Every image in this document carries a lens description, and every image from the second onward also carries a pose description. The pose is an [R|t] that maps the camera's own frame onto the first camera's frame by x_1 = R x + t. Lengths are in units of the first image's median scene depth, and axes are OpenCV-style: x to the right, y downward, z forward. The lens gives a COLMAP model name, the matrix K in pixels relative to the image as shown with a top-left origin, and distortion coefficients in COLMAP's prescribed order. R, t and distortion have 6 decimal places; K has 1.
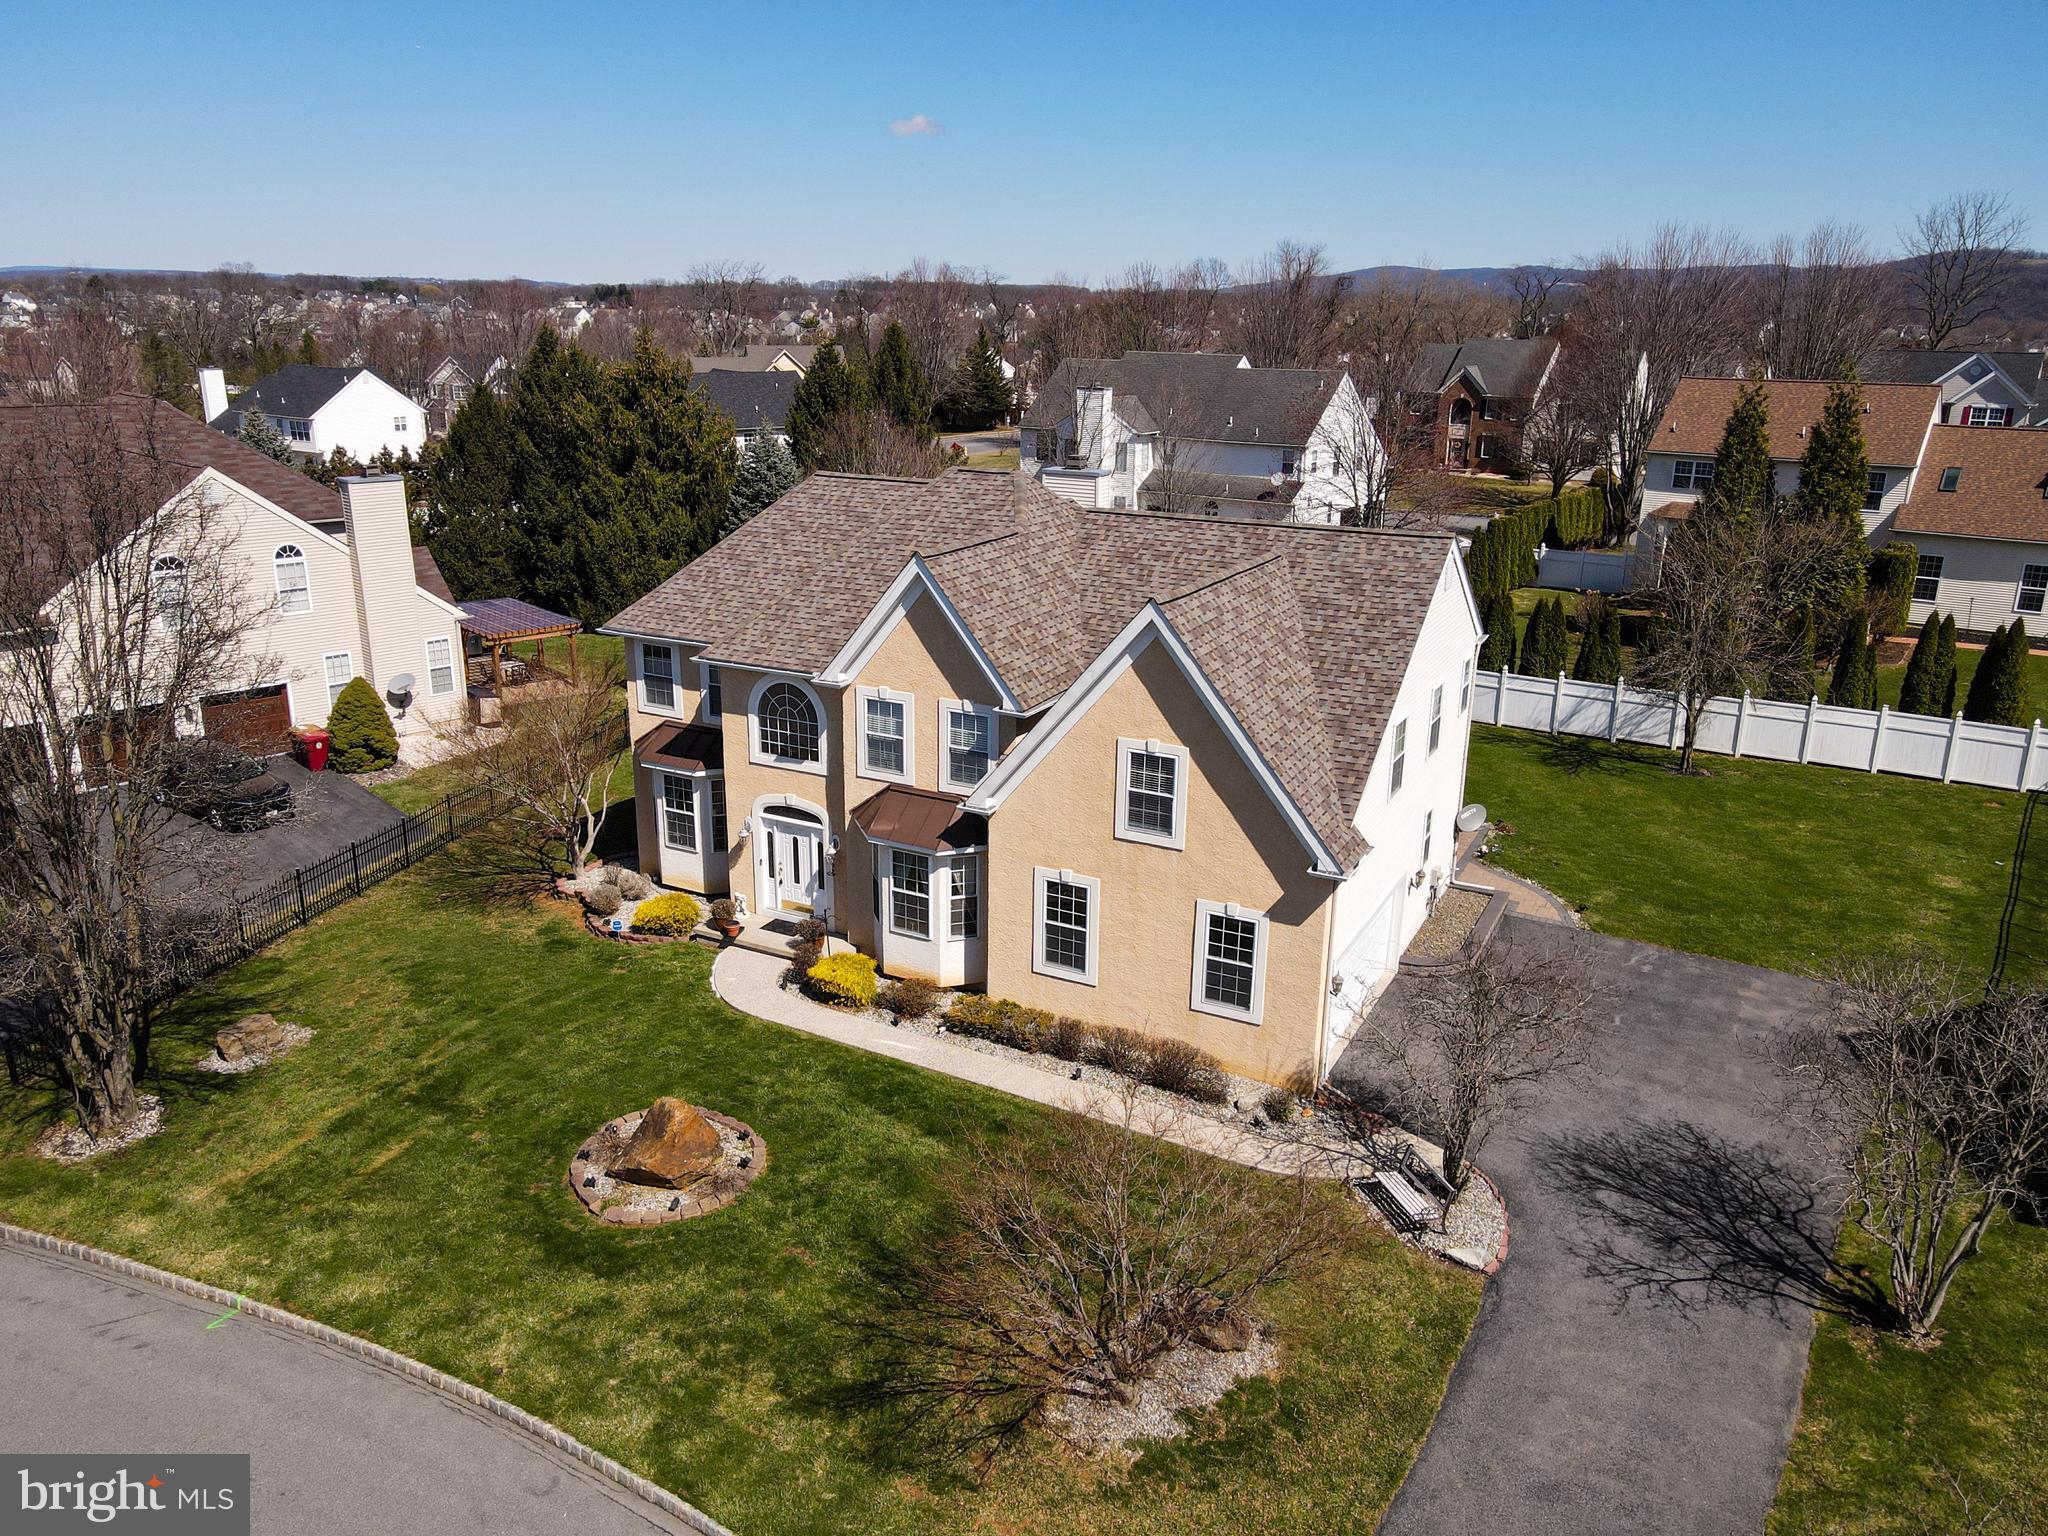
lens RADIAL K [[1505.7, 0, 1007.0], [0, 1505.7, 769.9], [0, 0, 1]] dist [0.003562, 0.019689]
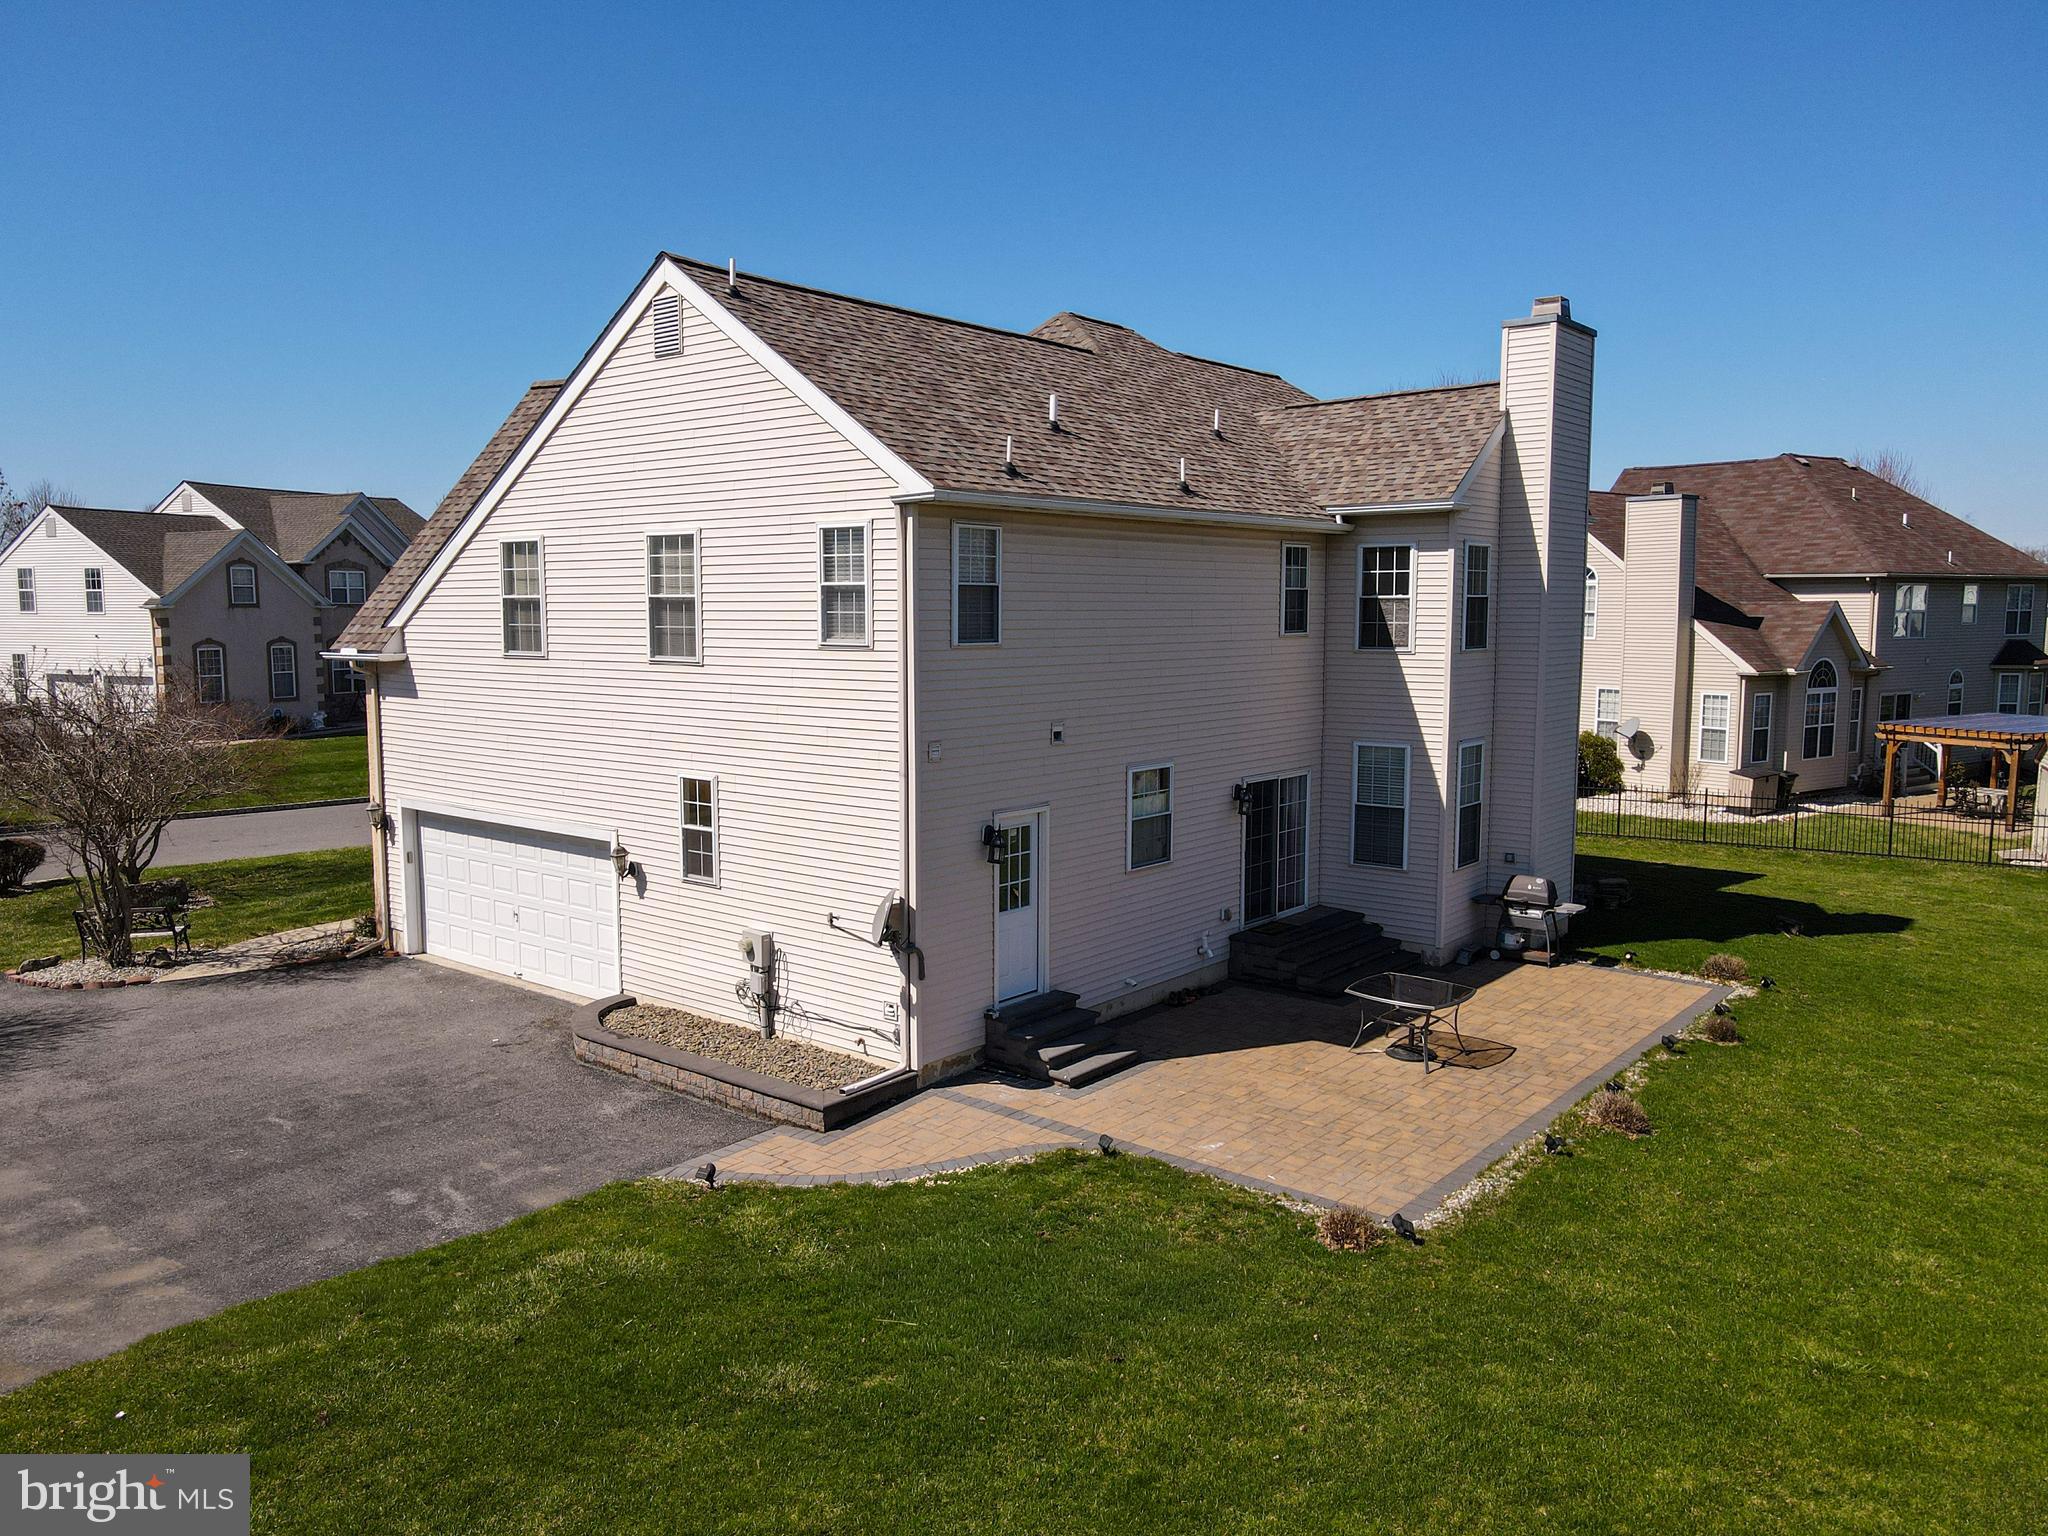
lens RADIAL K [[1505.7, 0, 1010.4], [0, 1505.7, 764.3], [0, 0, 1]] dist [0.003562, 0.019689]
pose [[-0.194054, 0.096167, -0.976266, 0.860079], [-0.295346, 0.943282, 0.151624, -0.101059], [0.935475, 0.317760, -0.154645, 1.296800]]
